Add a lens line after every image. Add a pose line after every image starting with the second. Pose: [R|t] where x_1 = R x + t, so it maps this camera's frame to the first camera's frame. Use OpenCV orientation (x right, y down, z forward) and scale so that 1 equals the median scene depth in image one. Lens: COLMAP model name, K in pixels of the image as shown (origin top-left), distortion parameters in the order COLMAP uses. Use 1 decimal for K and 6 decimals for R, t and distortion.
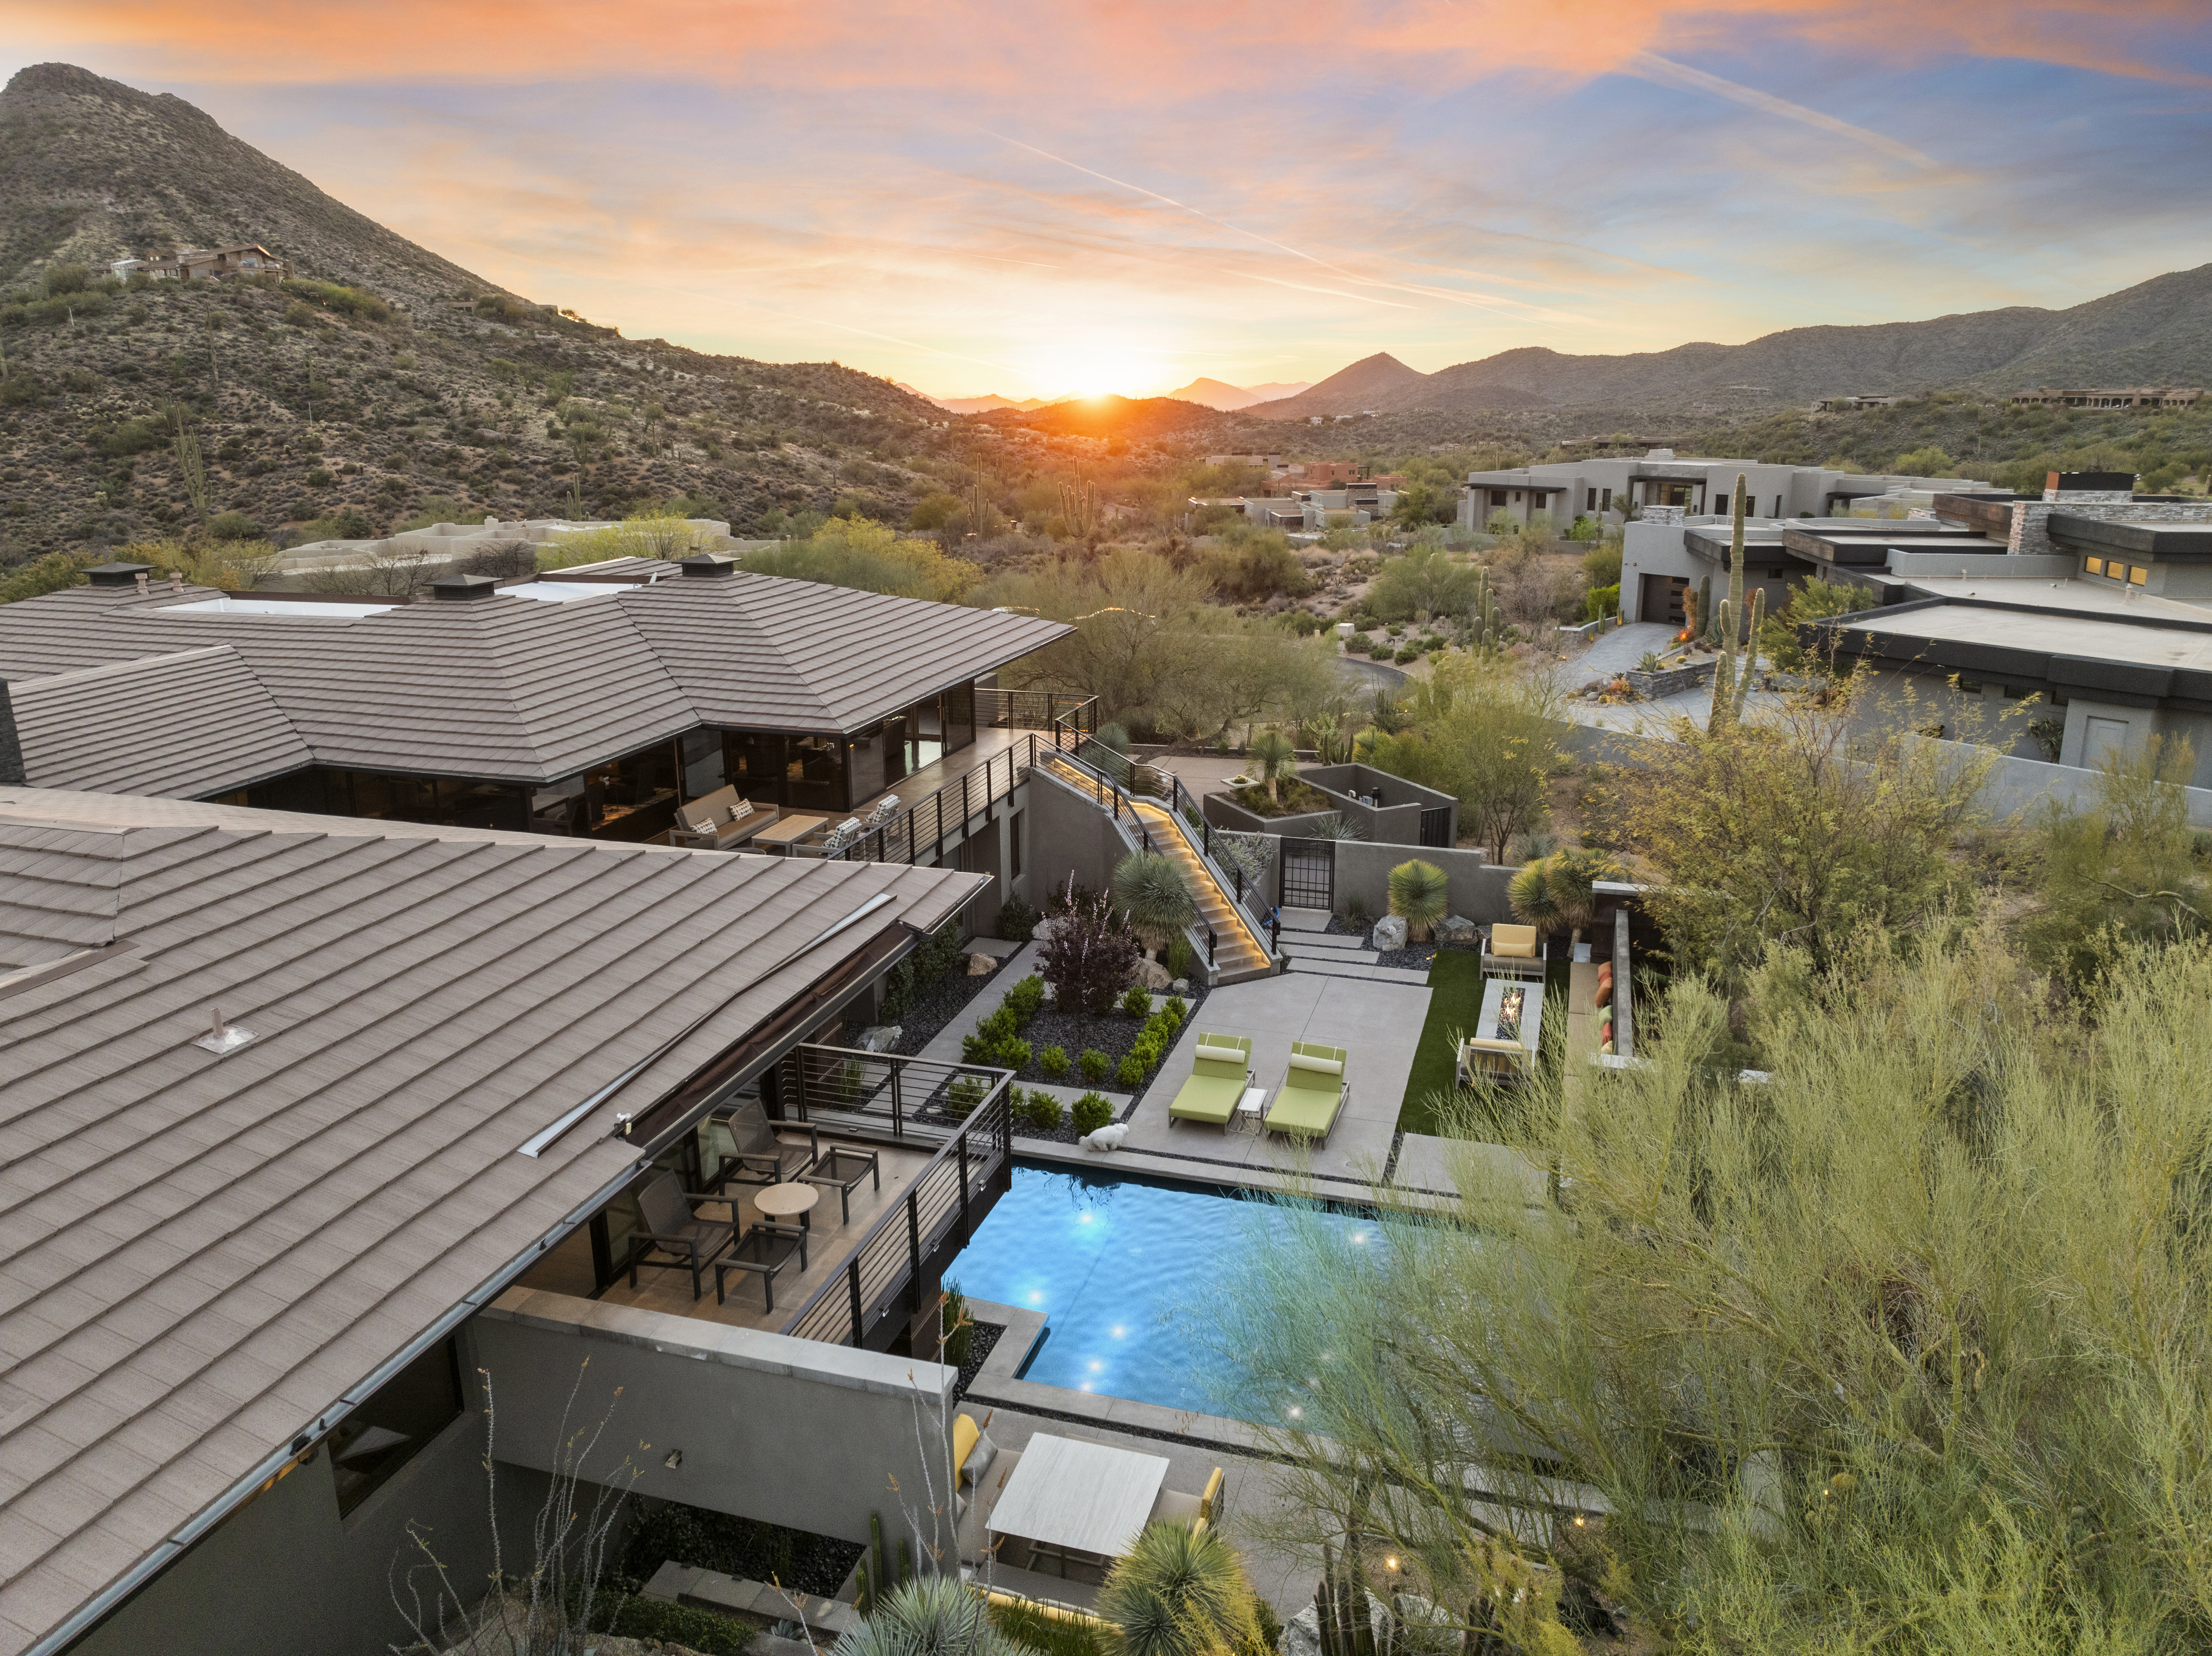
lens RADIAL K [[1546.9, 0, 1101.5], [0, 1546.9, 826.6], [0, 0, 1]] dist [-0.052405, 0.024040]
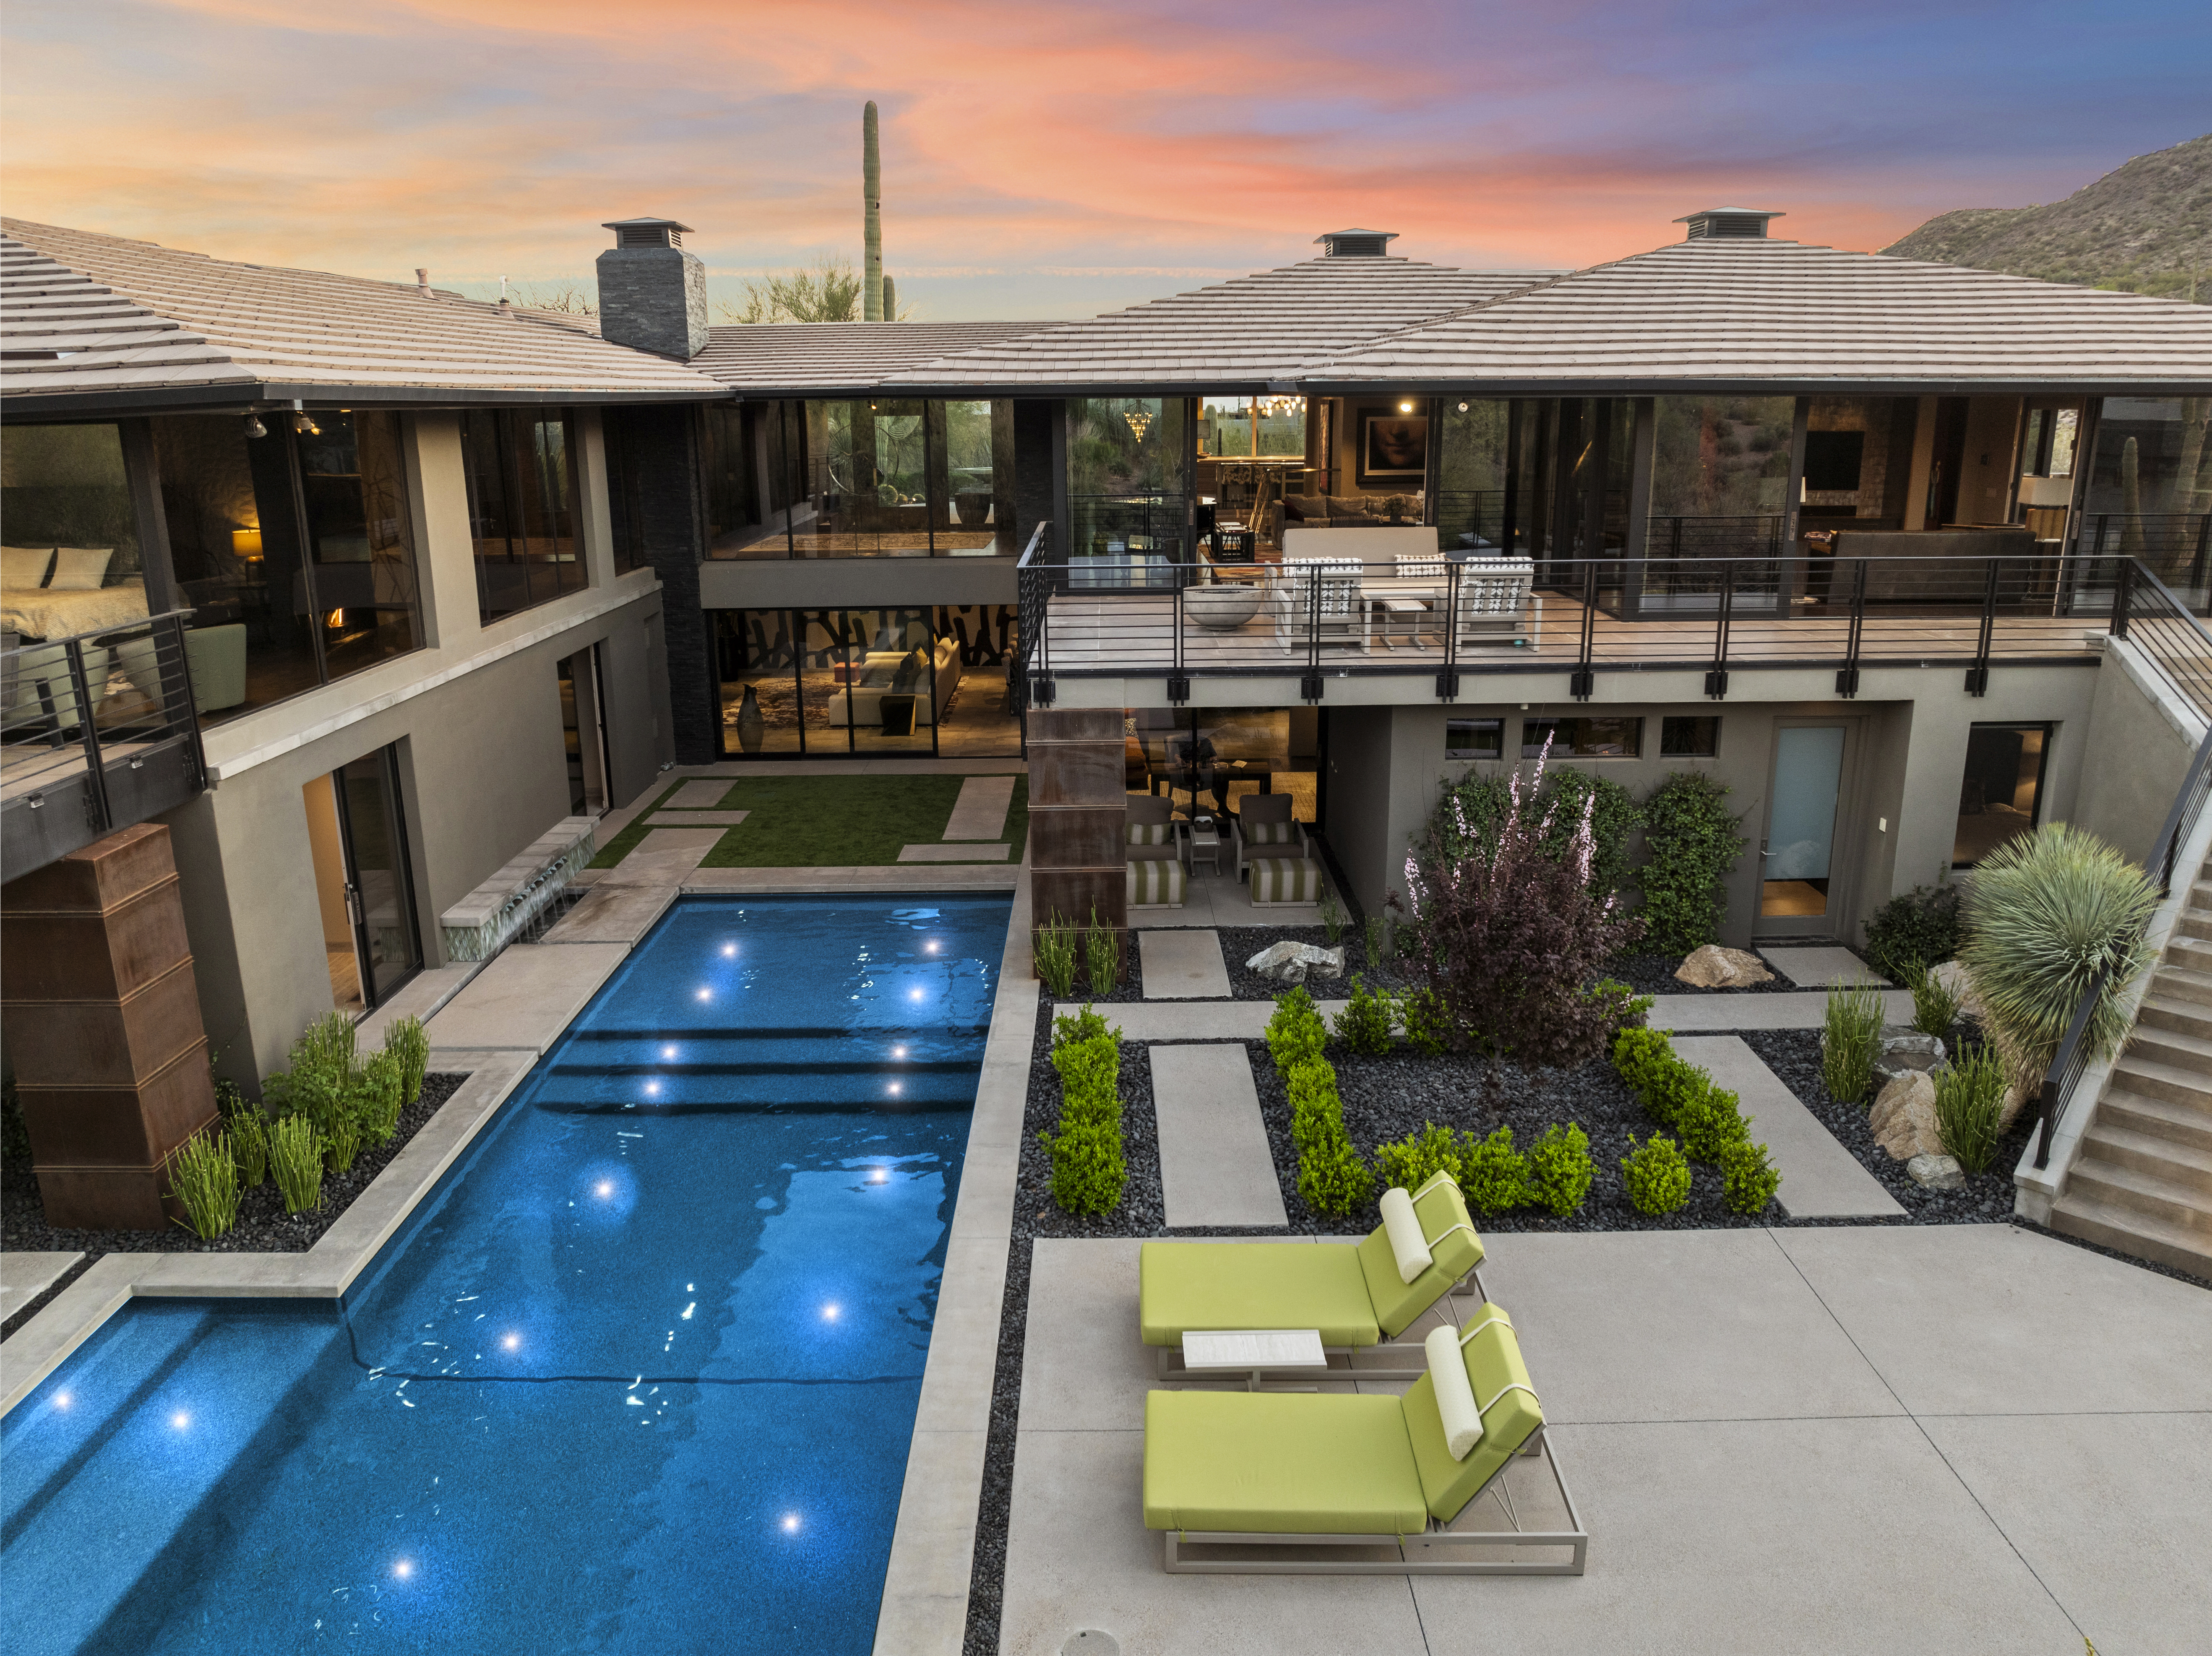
lens RADIAL K [[1547.1, 0, 1118.4], [0, 1547.1, 832.2], [0, 0, 1]] dist [-0.052405, 0.024040]
pose [[0.302045, 0.260943, -0.916885, 0.033784], [-0.251993, 0.949451, 0.187199, 0.000542], [0.919385, 0.174506, 0.352532, 0.073601]]
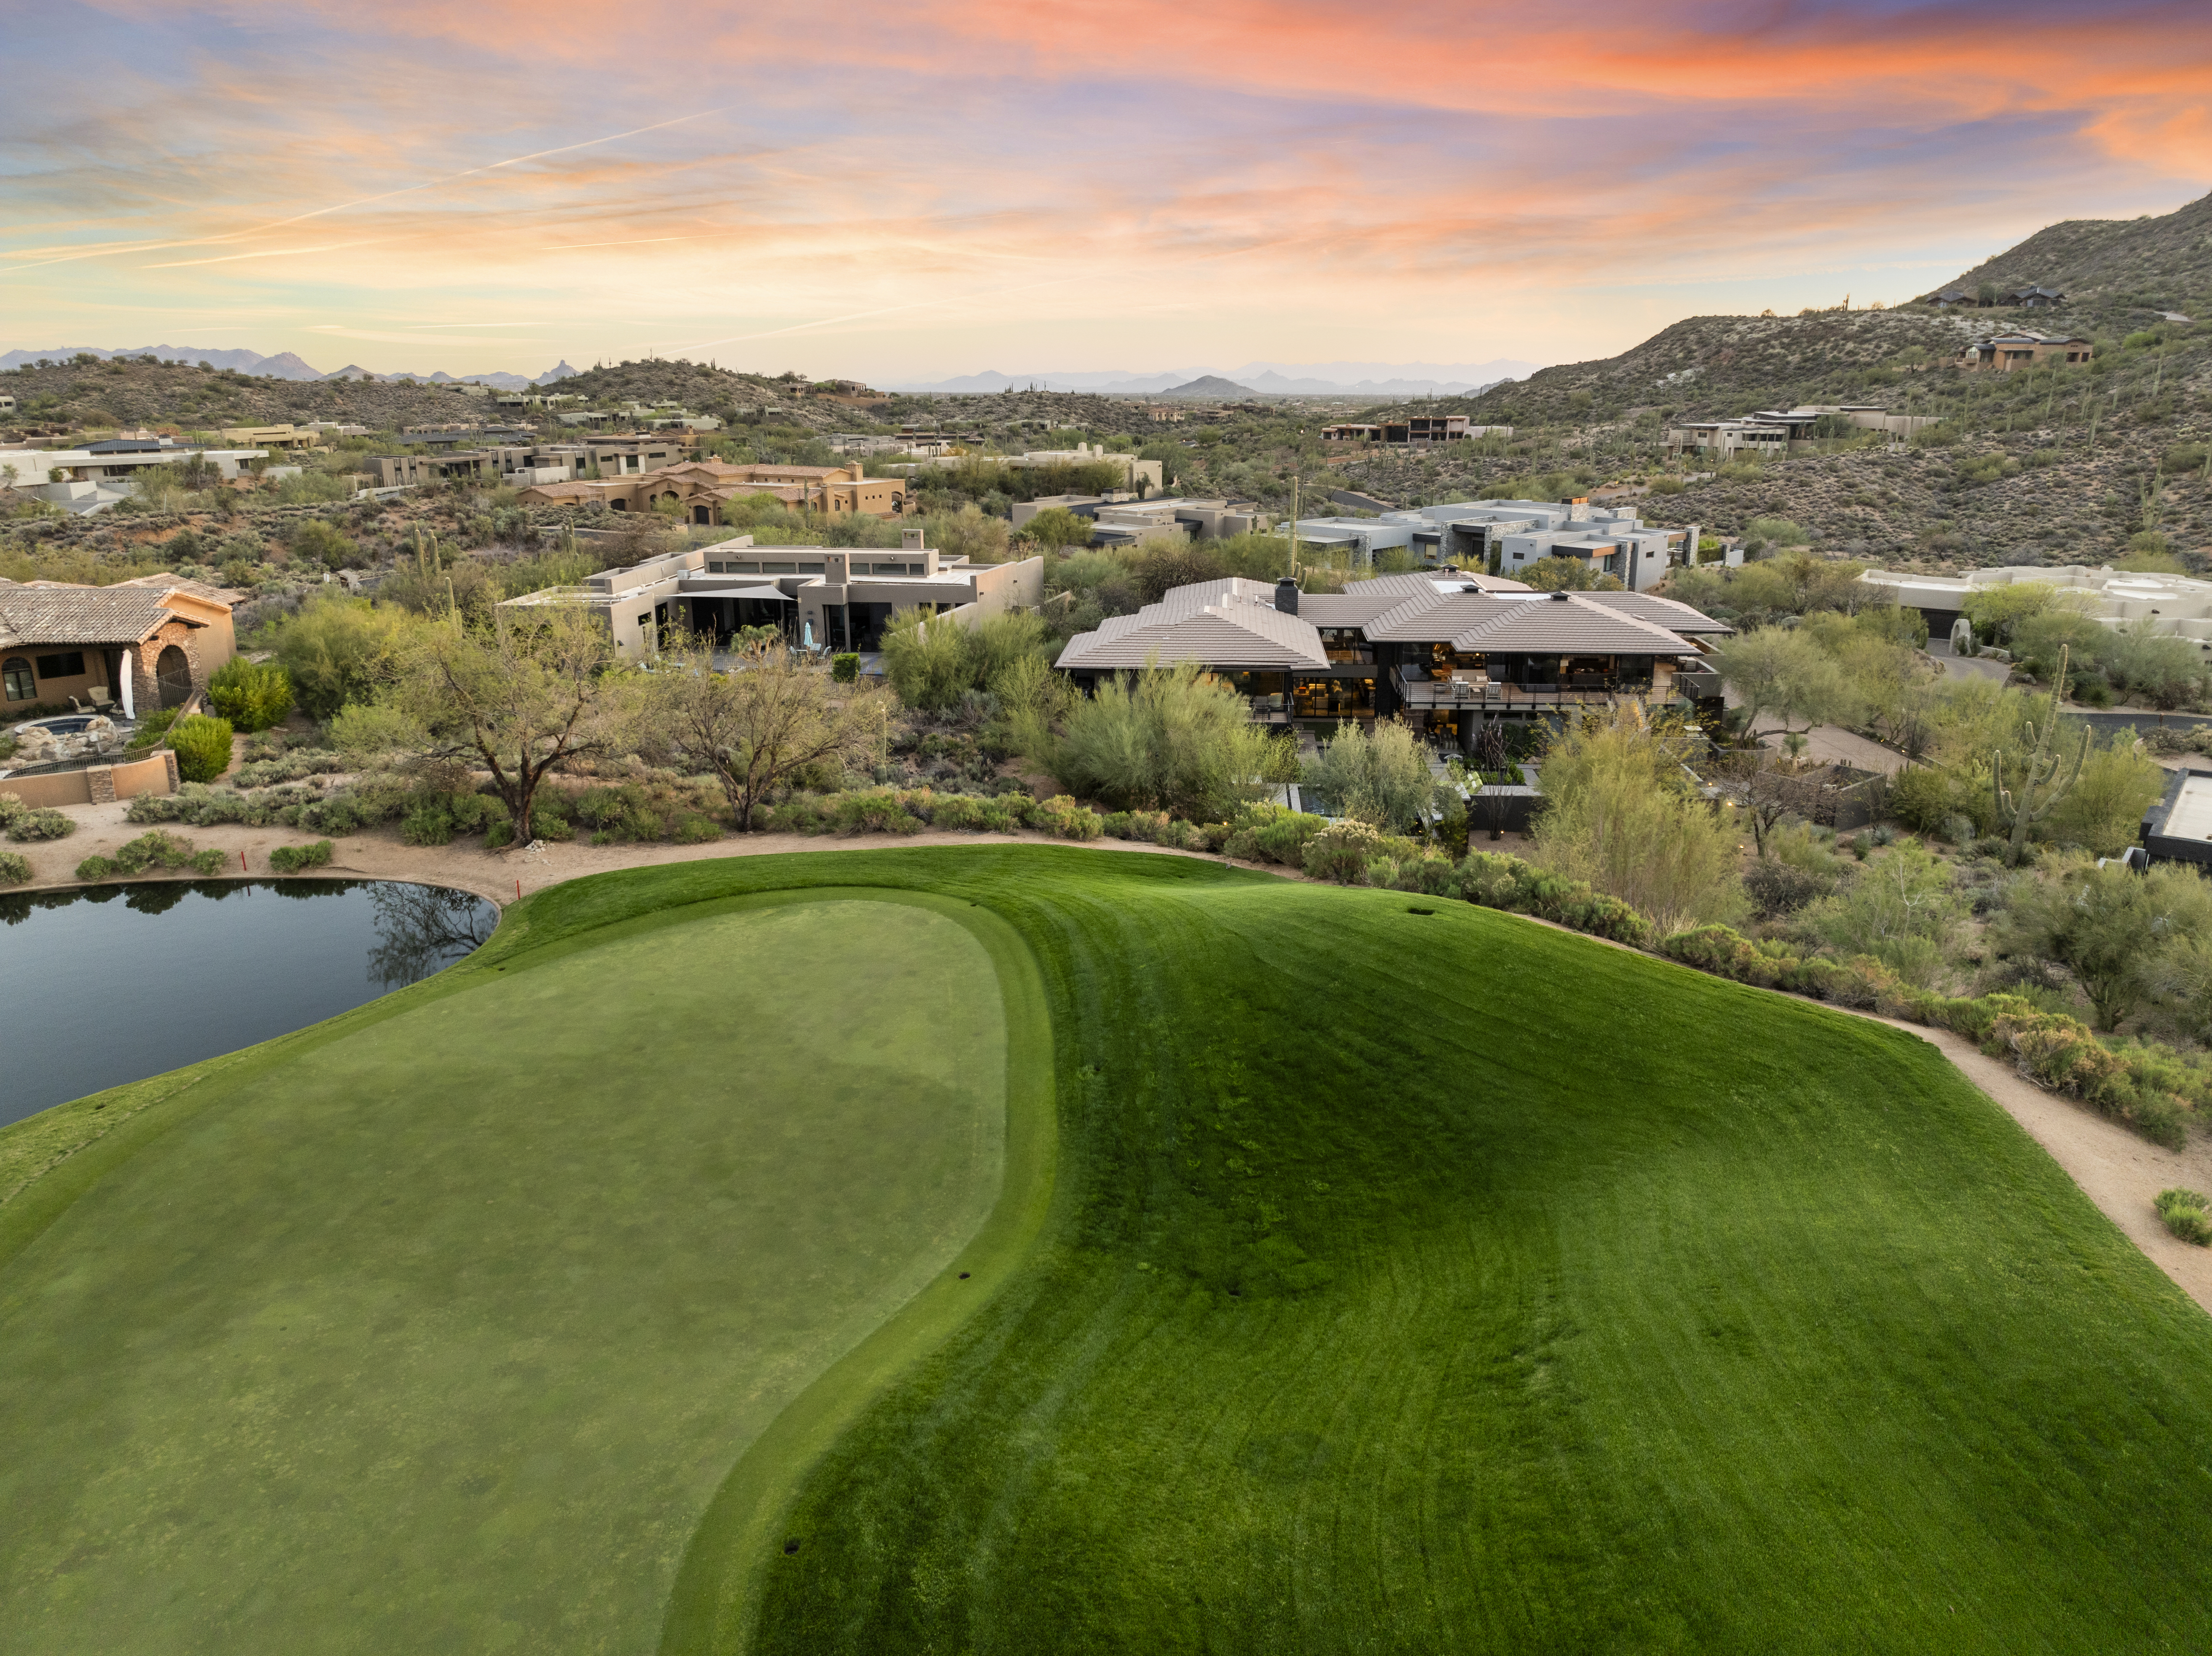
lens RADIAL K [[1546.9, 0, 1105.0], [0, 1546.9, 818.9], [0, 0, 1]] dist [-0.052405, 0.024040]
pose [[0.220347, 0.279298, -0.934580, 0.248165], [-0.260828, 0.940111, 0.219455, -0.022309], [0.939902, 0.195409, 0.279999, -0.041971]]
